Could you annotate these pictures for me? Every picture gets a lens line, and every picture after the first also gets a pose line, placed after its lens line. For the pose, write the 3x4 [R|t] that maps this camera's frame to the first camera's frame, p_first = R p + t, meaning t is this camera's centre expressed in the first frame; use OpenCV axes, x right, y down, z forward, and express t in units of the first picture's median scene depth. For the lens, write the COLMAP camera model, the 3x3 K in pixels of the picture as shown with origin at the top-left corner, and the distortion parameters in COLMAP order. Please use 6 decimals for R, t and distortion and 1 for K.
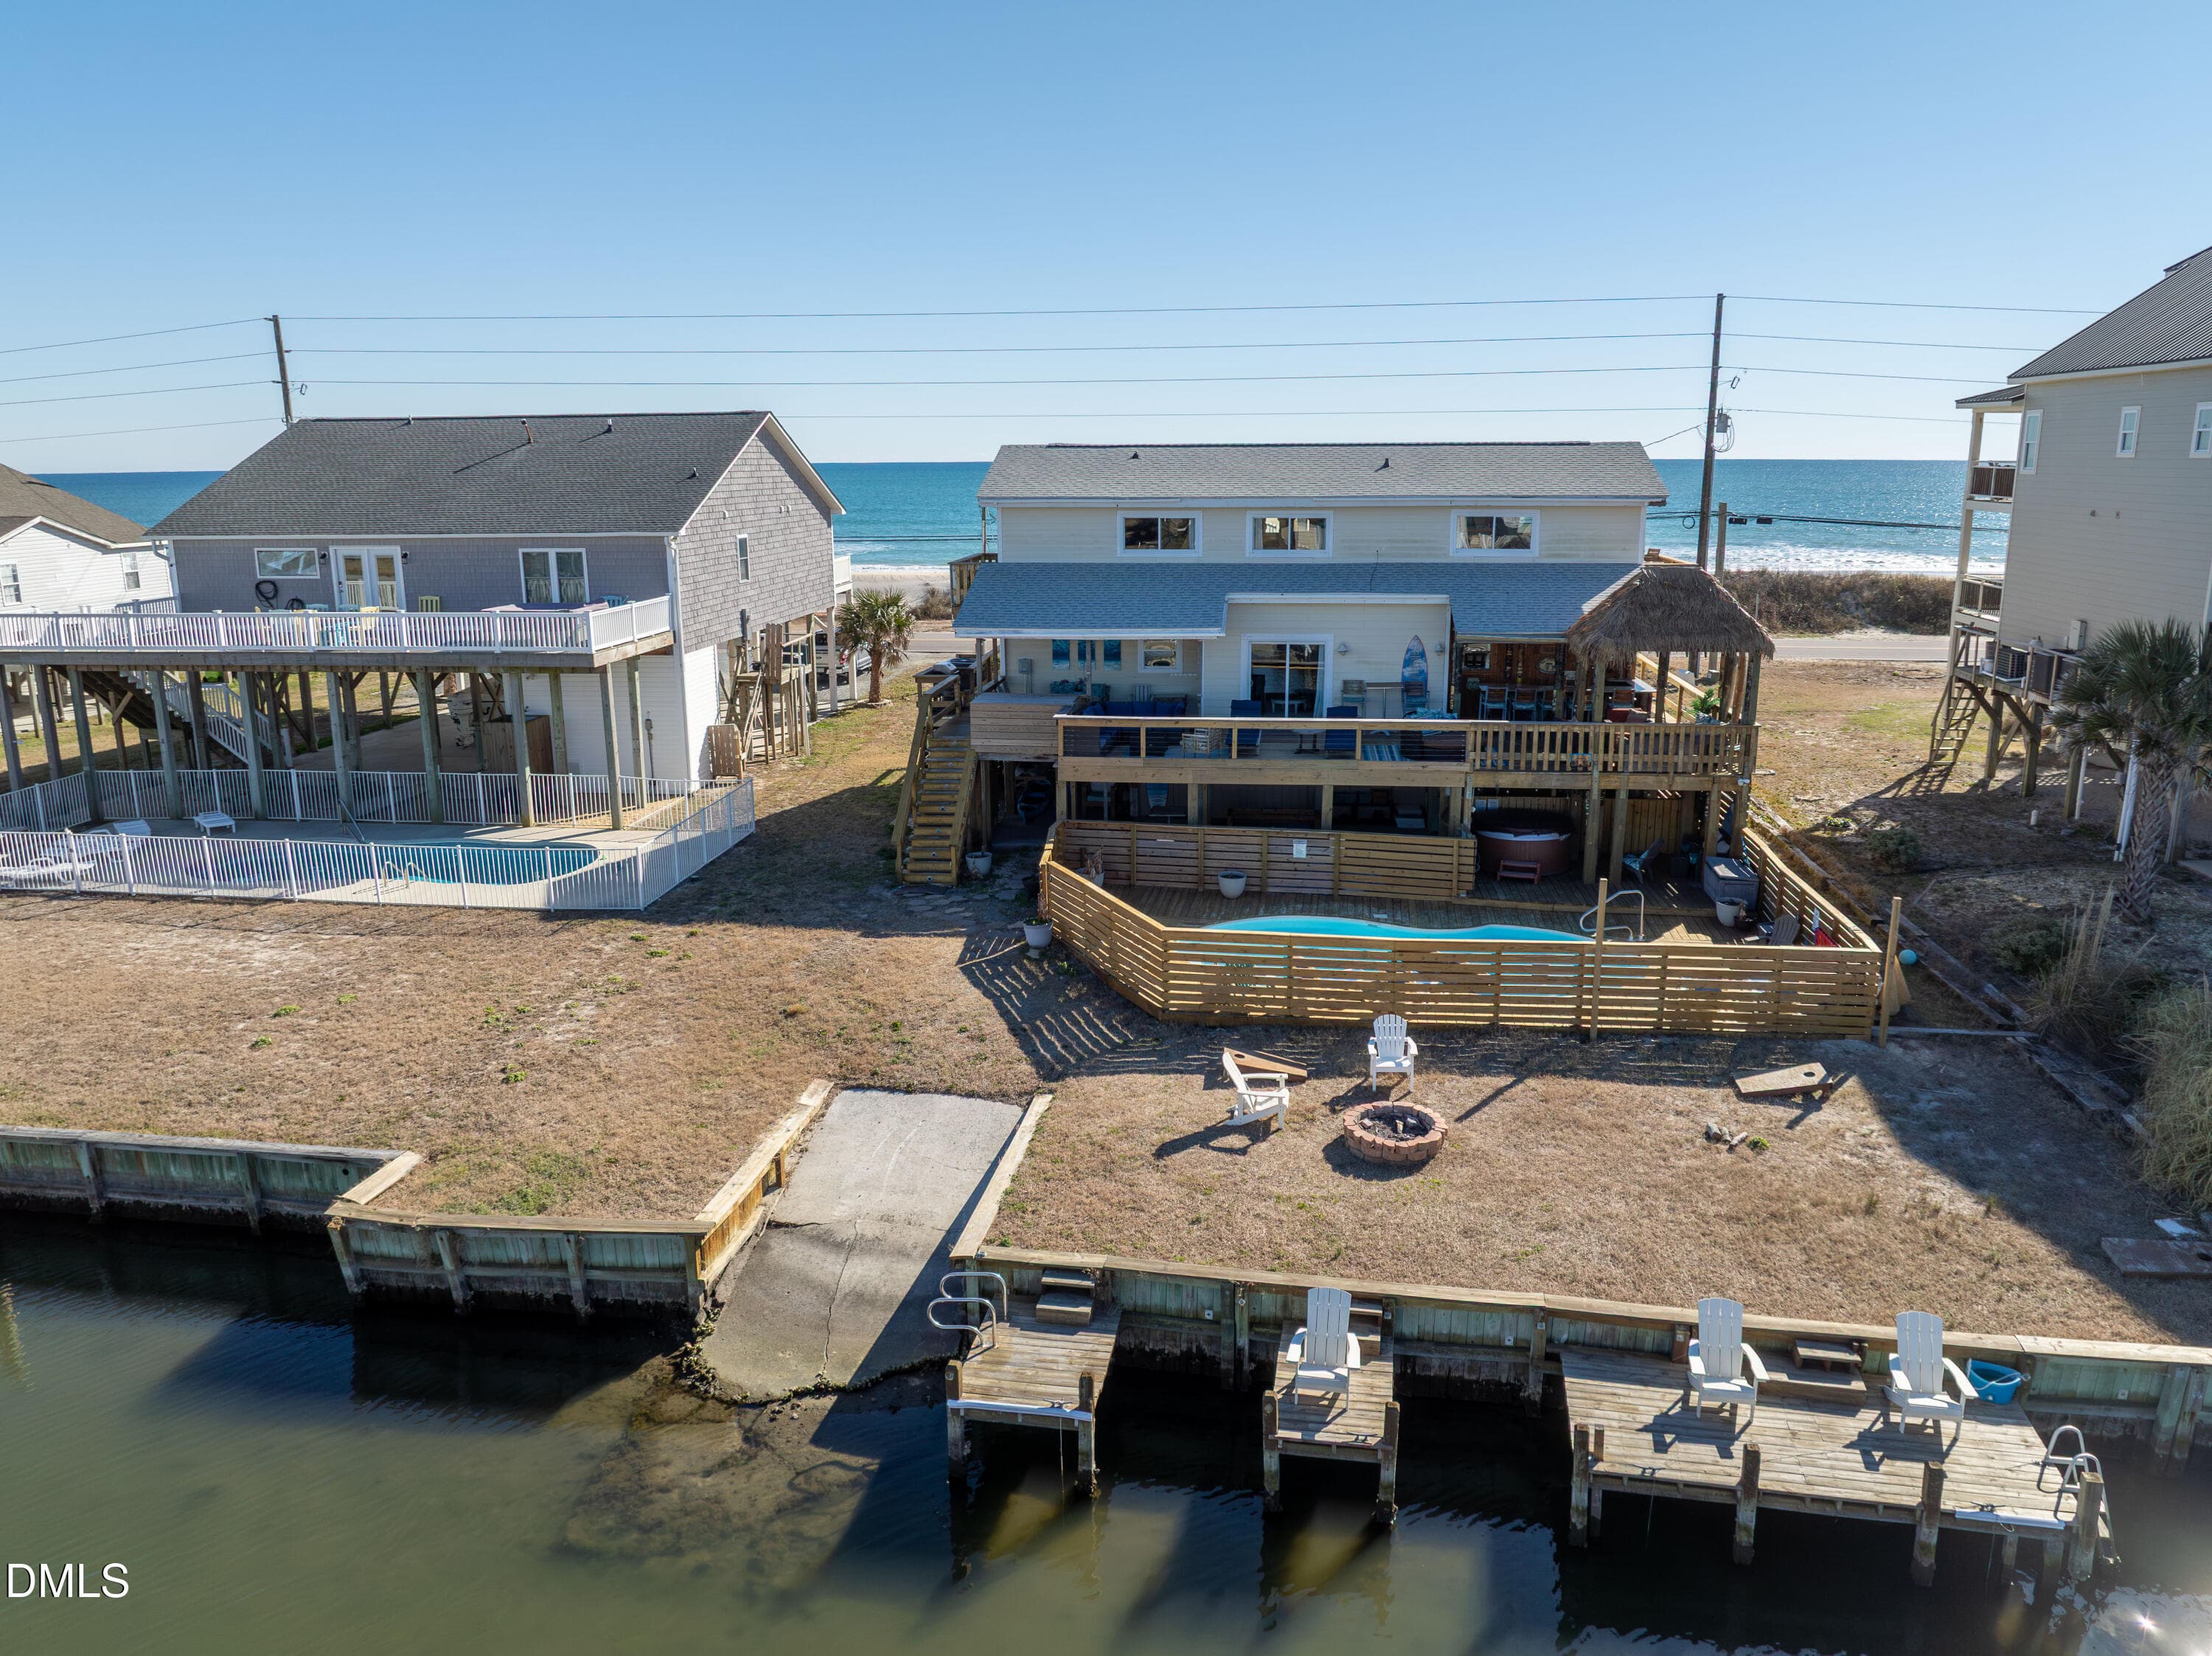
lens RADIAL K [[1578.2, 0, 1106.9], [0, 1578.2, 809.9], [0, 0, 1]] dist [-0.026297, -0.005365]
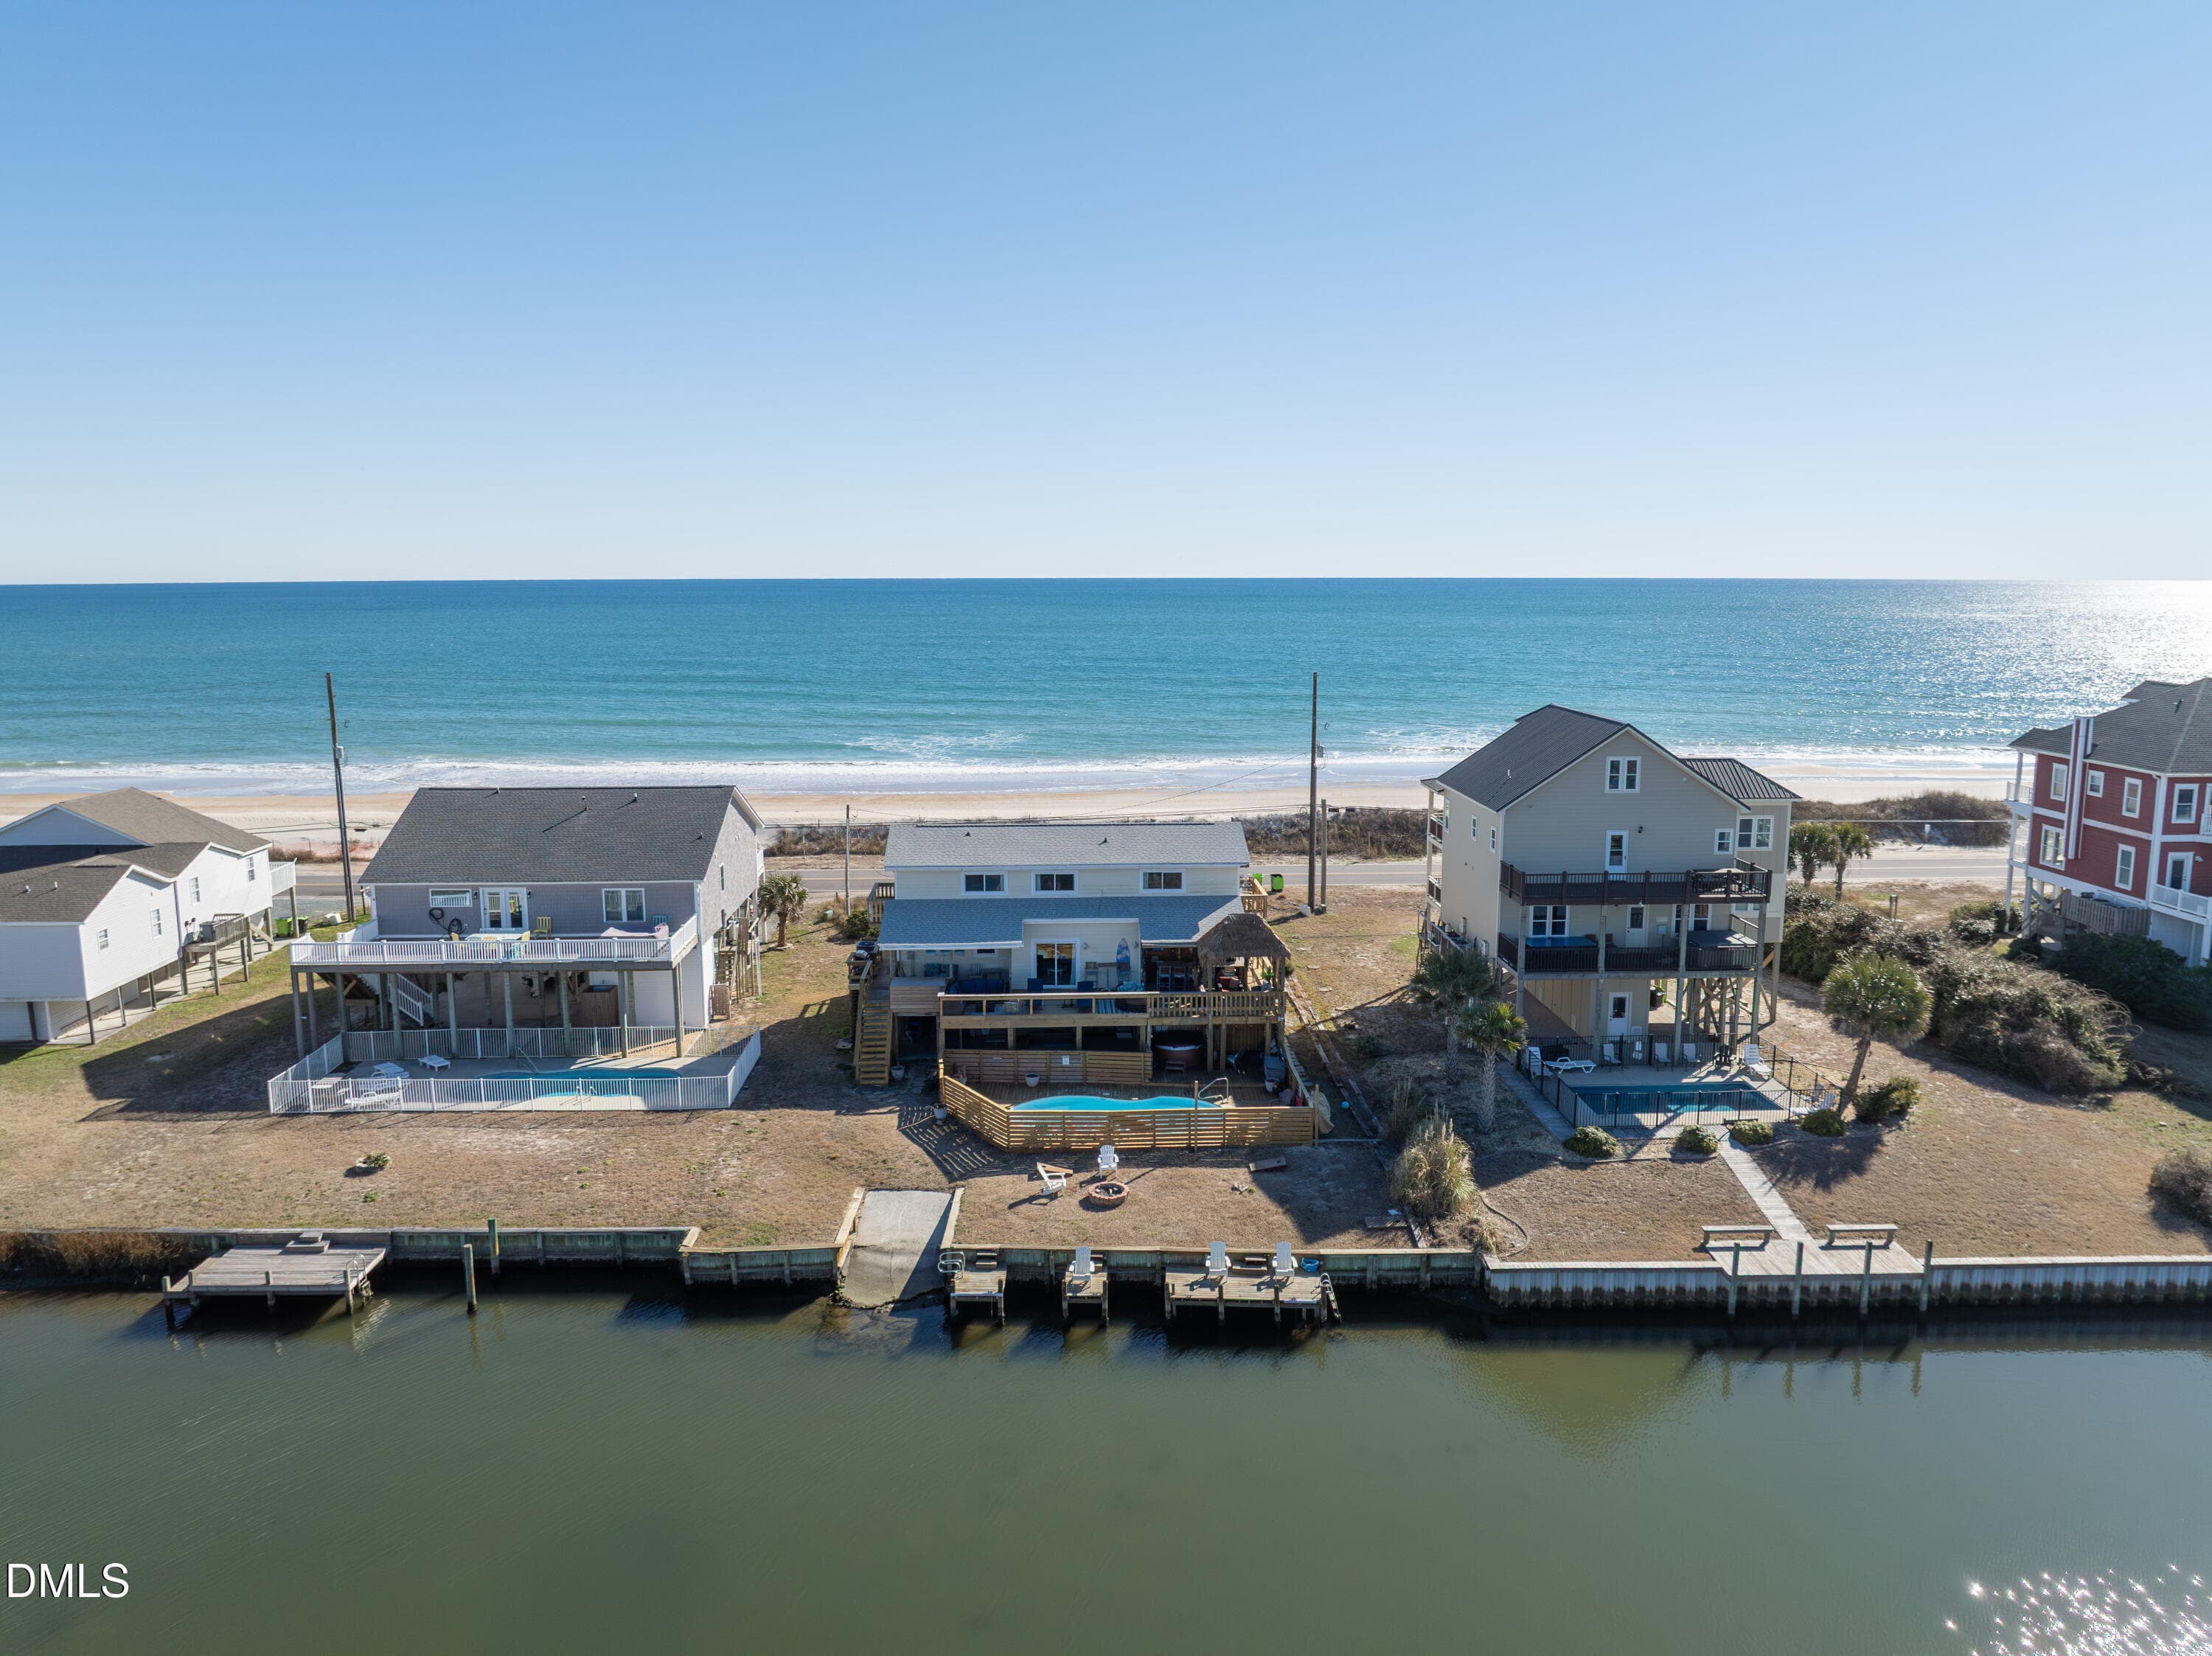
lens RADIAL K [[1578.2, 0, 1112.4], [0, 1578.2, 841.2], [0, 0, 1]] dist [-0.026297, -0.005365]
pose [[0.987336, -0.022179, 0.157086, -0.178486], [0.030470, 0.998256, -0.050571, -0.211690], [-0.155690, 0.054717, 0.986289, -1.398380]]
